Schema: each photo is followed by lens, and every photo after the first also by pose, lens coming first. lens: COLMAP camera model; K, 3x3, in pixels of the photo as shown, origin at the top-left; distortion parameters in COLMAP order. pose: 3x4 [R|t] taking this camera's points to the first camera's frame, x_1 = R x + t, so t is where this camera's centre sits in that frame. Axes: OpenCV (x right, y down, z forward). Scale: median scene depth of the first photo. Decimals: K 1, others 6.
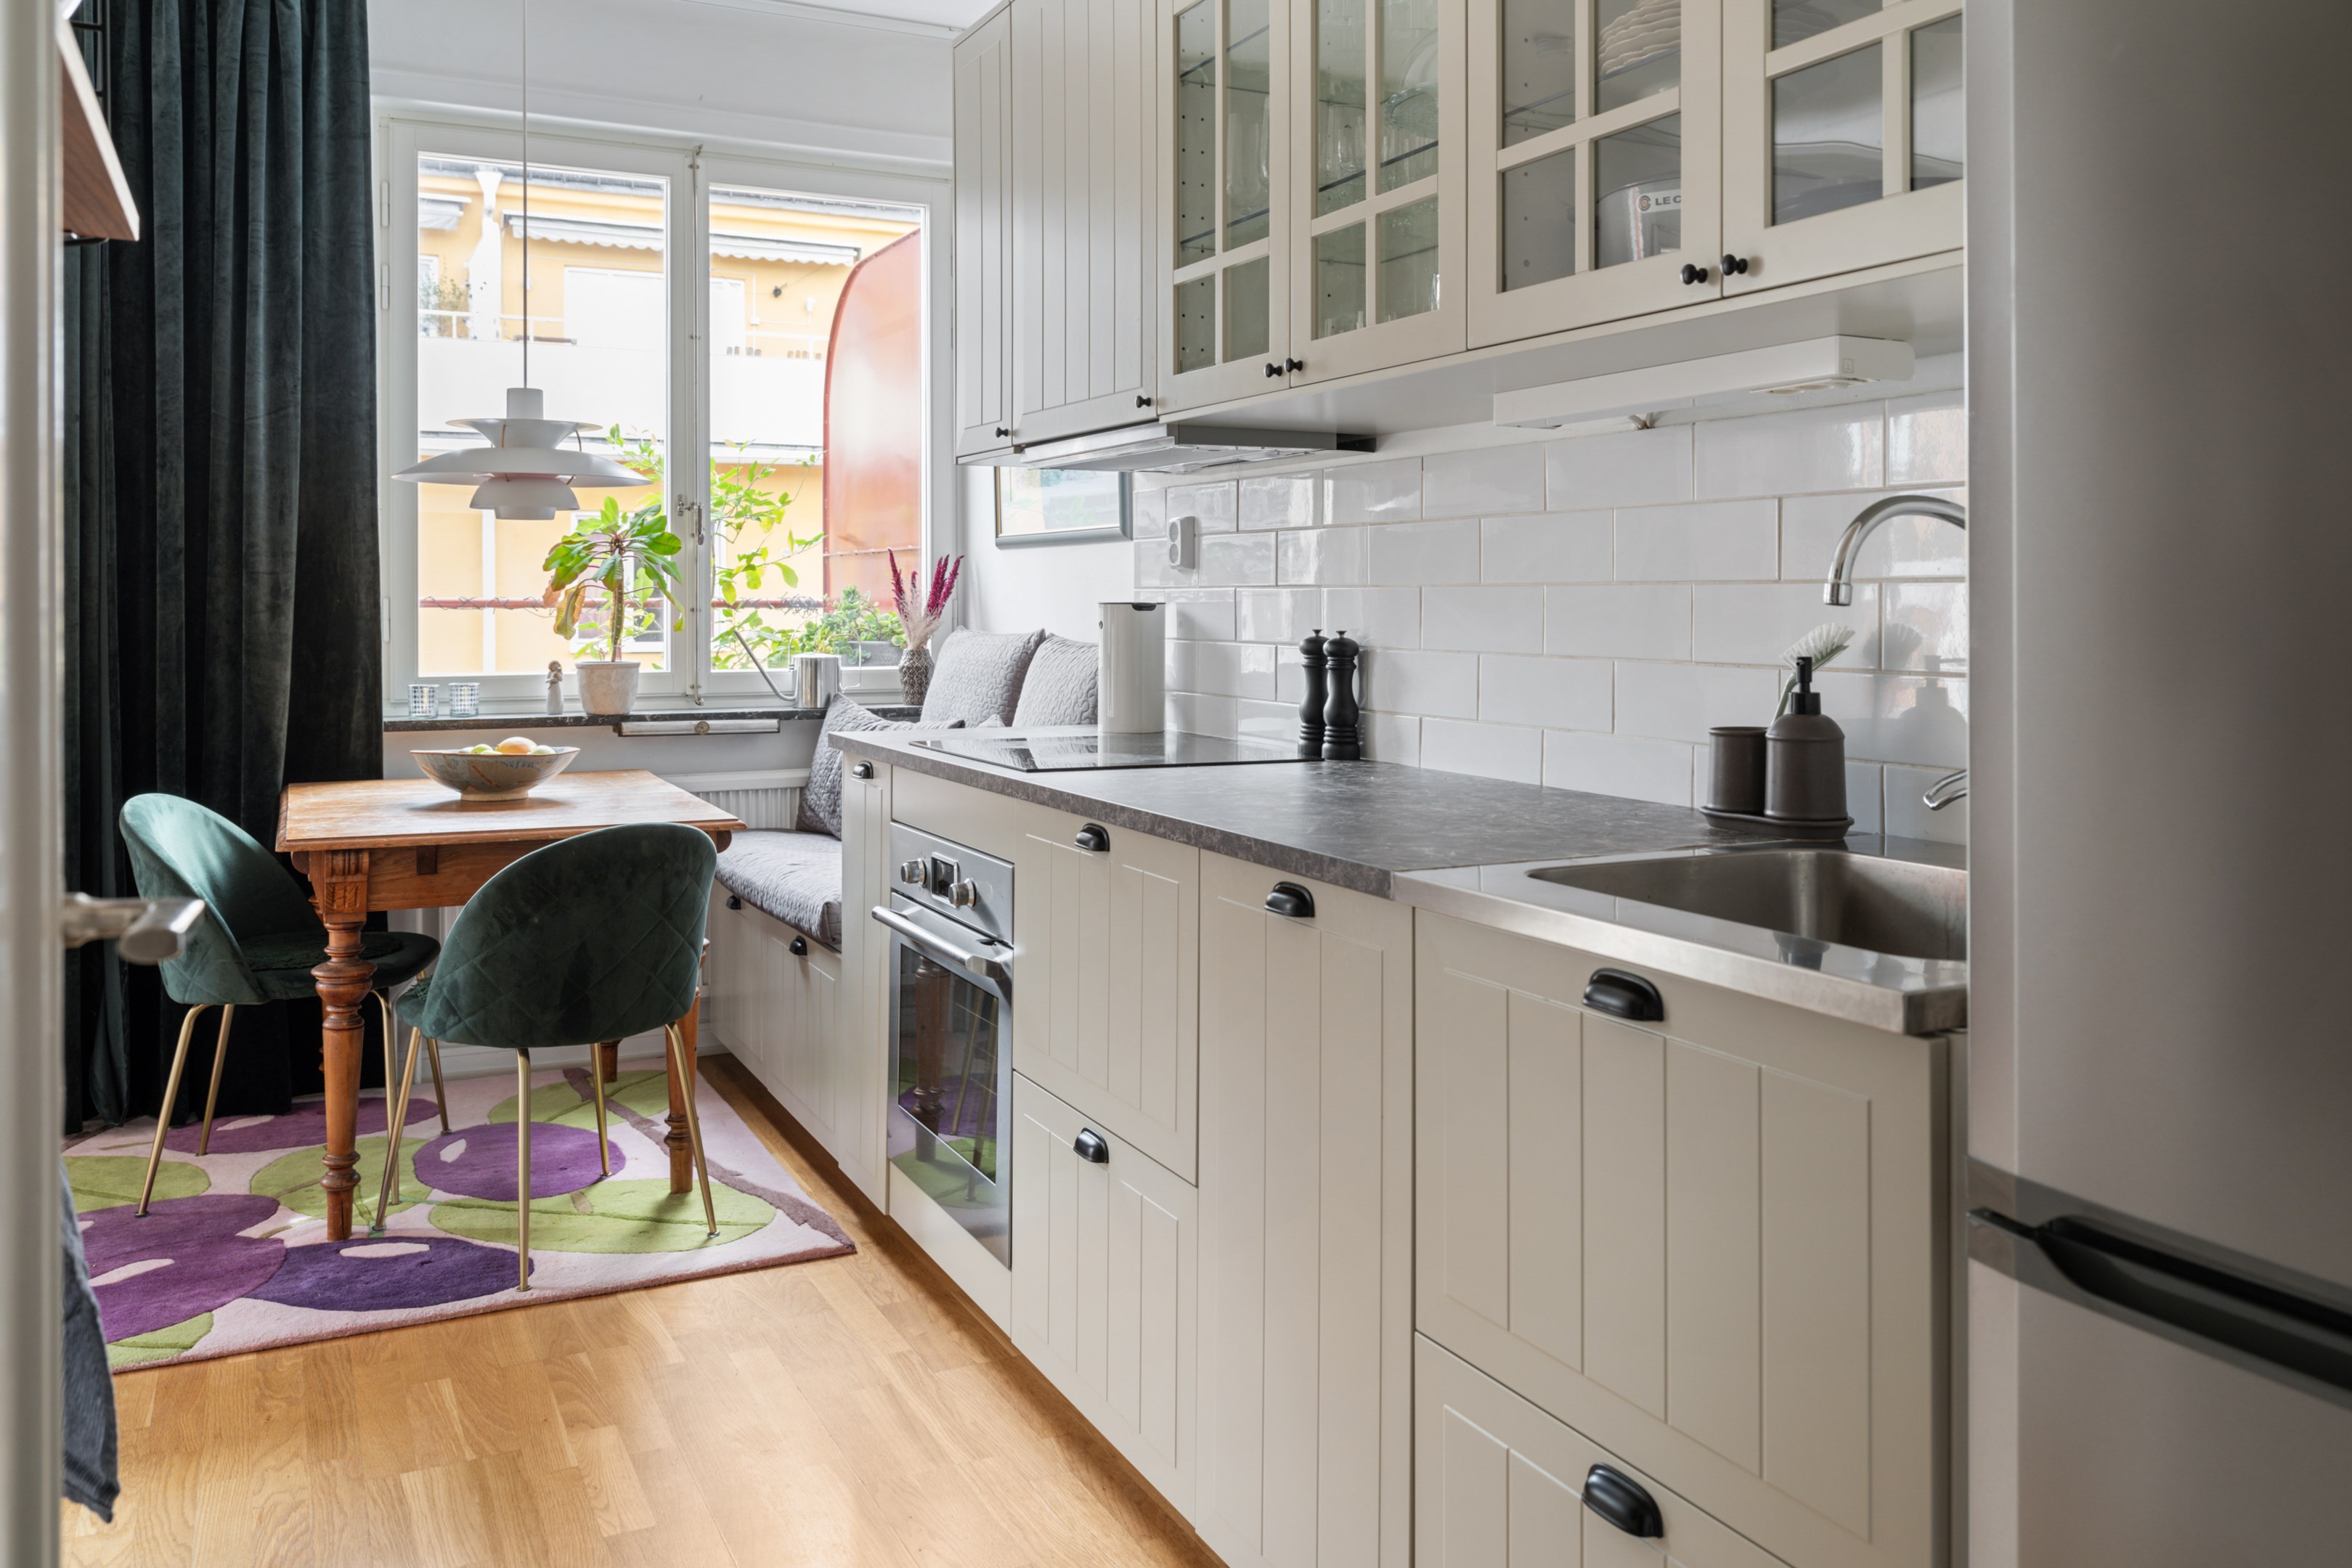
lens RADIAL K [[1804.7, 0, 1184.4], [0, 1804.7, 613.3], [0, 0, 1]] dist [0.000546, 0.000503]
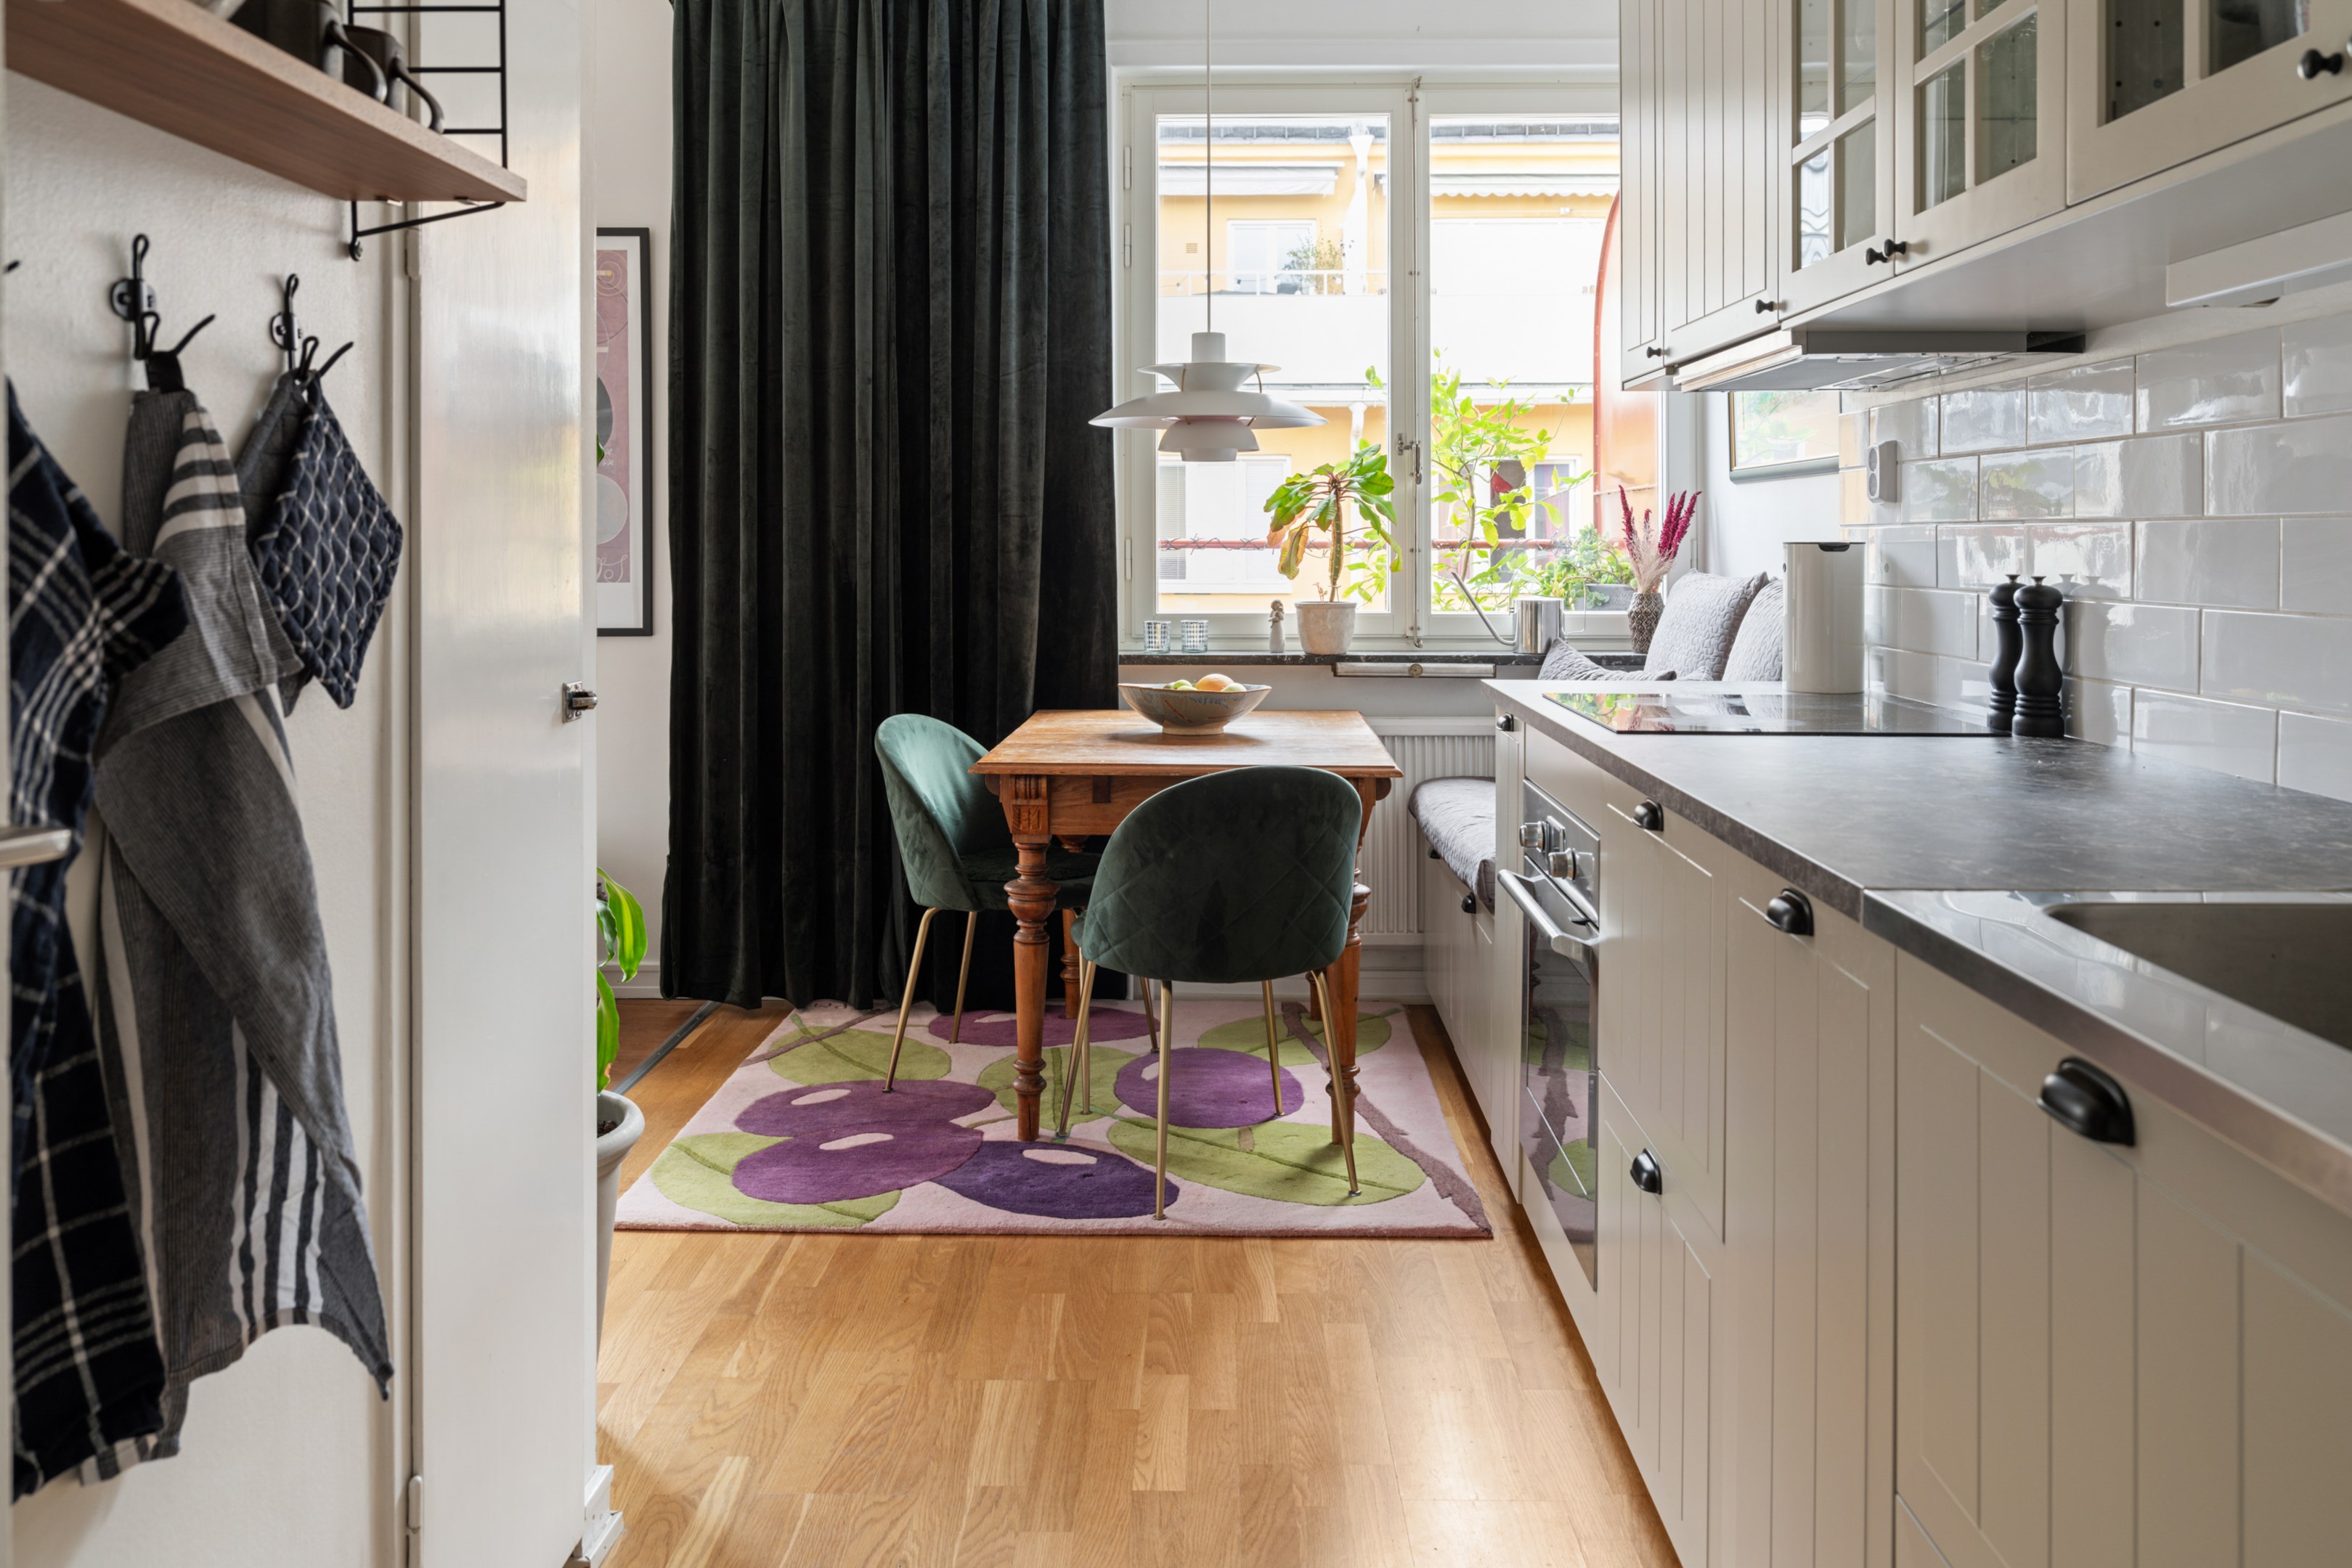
lens RADIAL K [[1817.6, 0, 1180.5], [0, 1817.6, 553.5], [0, 0, 1]] dist [-0.000932, -0.001019]
pose [[0.886136, 0.001882, -0.463421, 0.098046], [-0.002228, 0.999997, -0.000199, 0.000480], [0.463420, 0.001209, 0.886138, 0.081466]]
